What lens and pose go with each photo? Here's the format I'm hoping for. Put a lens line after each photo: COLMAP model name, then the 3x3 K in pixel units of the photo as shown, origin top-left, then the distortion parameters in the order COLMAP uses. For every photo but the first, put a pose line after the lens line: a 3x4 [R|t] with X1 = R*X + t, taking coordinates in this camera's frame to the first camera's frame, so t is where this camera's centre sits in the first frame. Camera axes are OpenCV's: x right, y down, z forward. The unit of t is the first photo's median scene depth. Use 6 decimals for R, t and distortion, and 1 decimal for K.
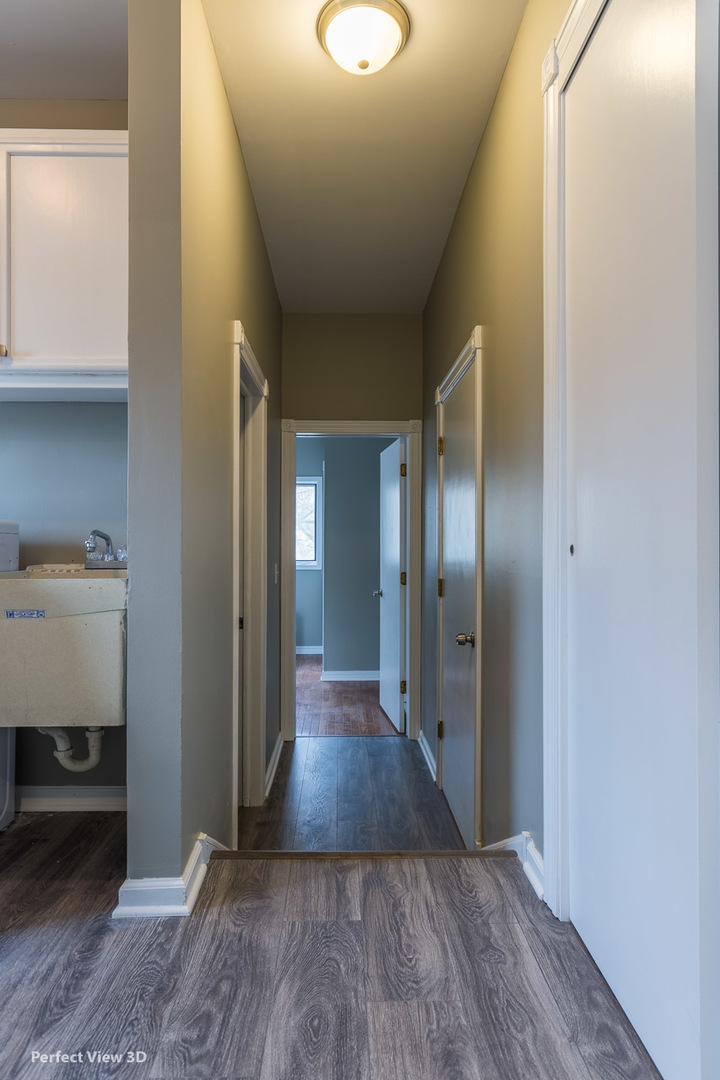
lens RADIAL K [[575.6, 0, 358.7], [0, 575.6, 539.6], [0, 0, 1]] dist [0.001586, 0.000382]
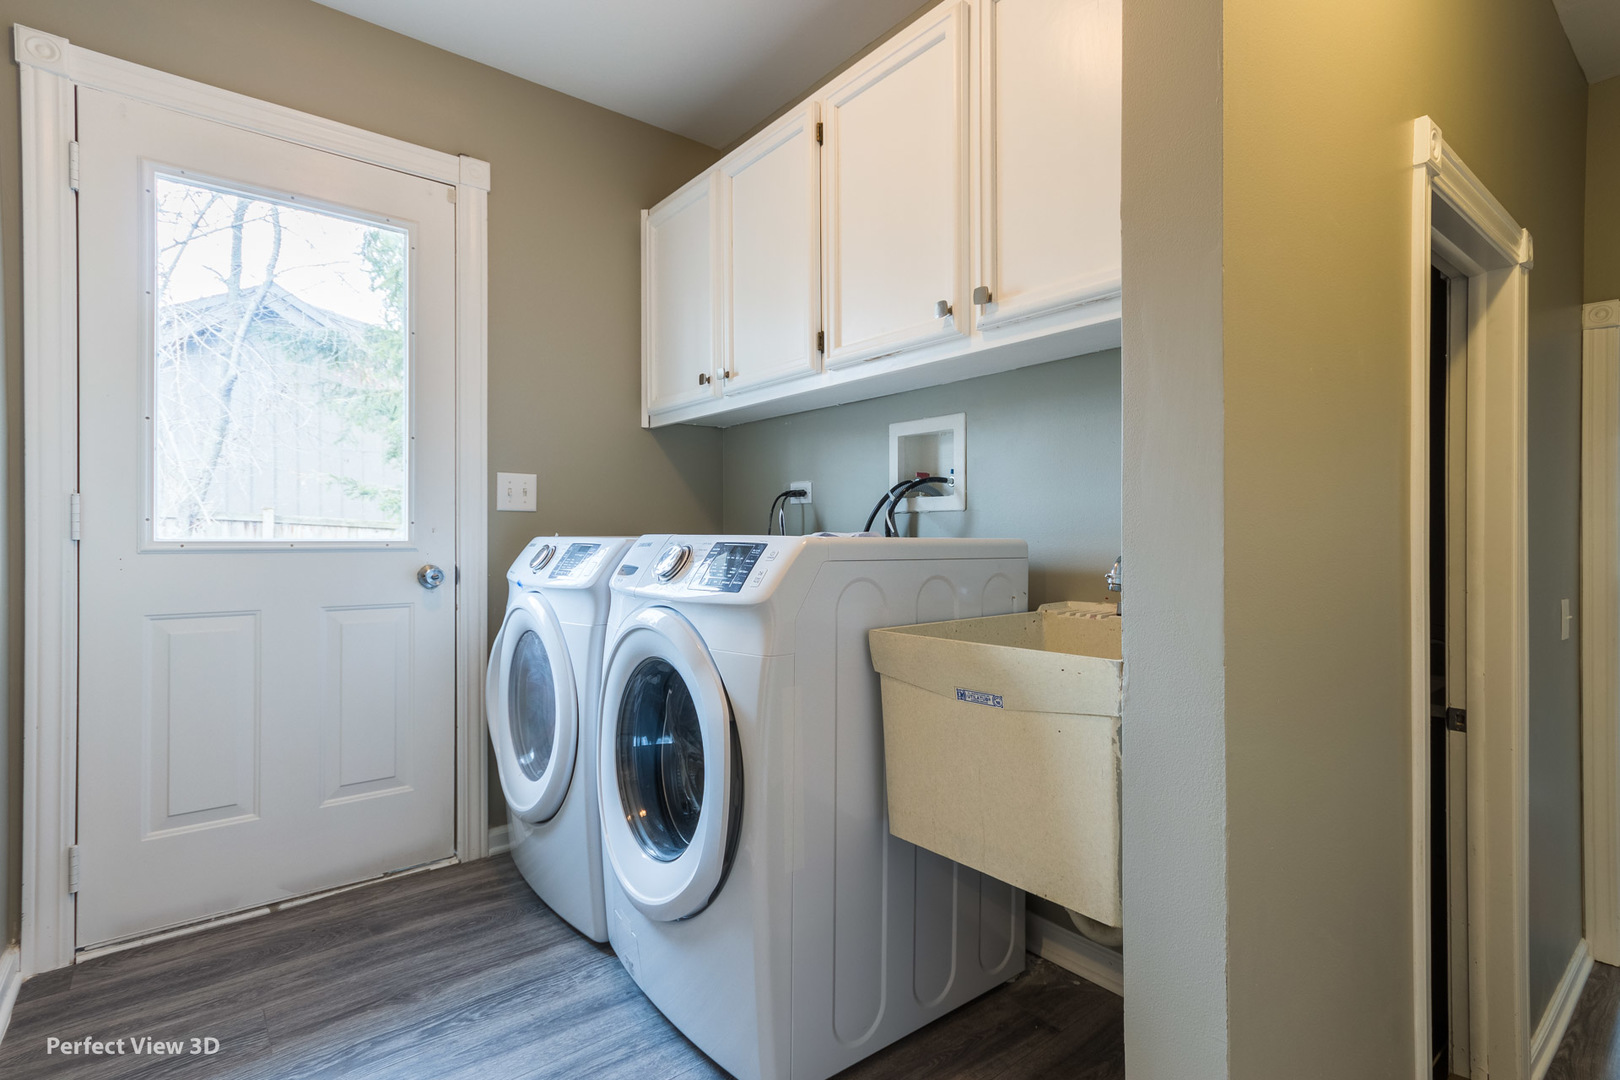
lens RADIAL K [[826.1, 0, 800.9], [0, 826.1, 546.5], [0, 0, 1]] dist [0.012946, 0.005104]
pose [[0.630862, -0.000233, -0.775895, 0.005848], [0.001221, 0.999999, 0.000693, -0.026359], [0.775894, -0.001384, 0.630861, 0.181029]]
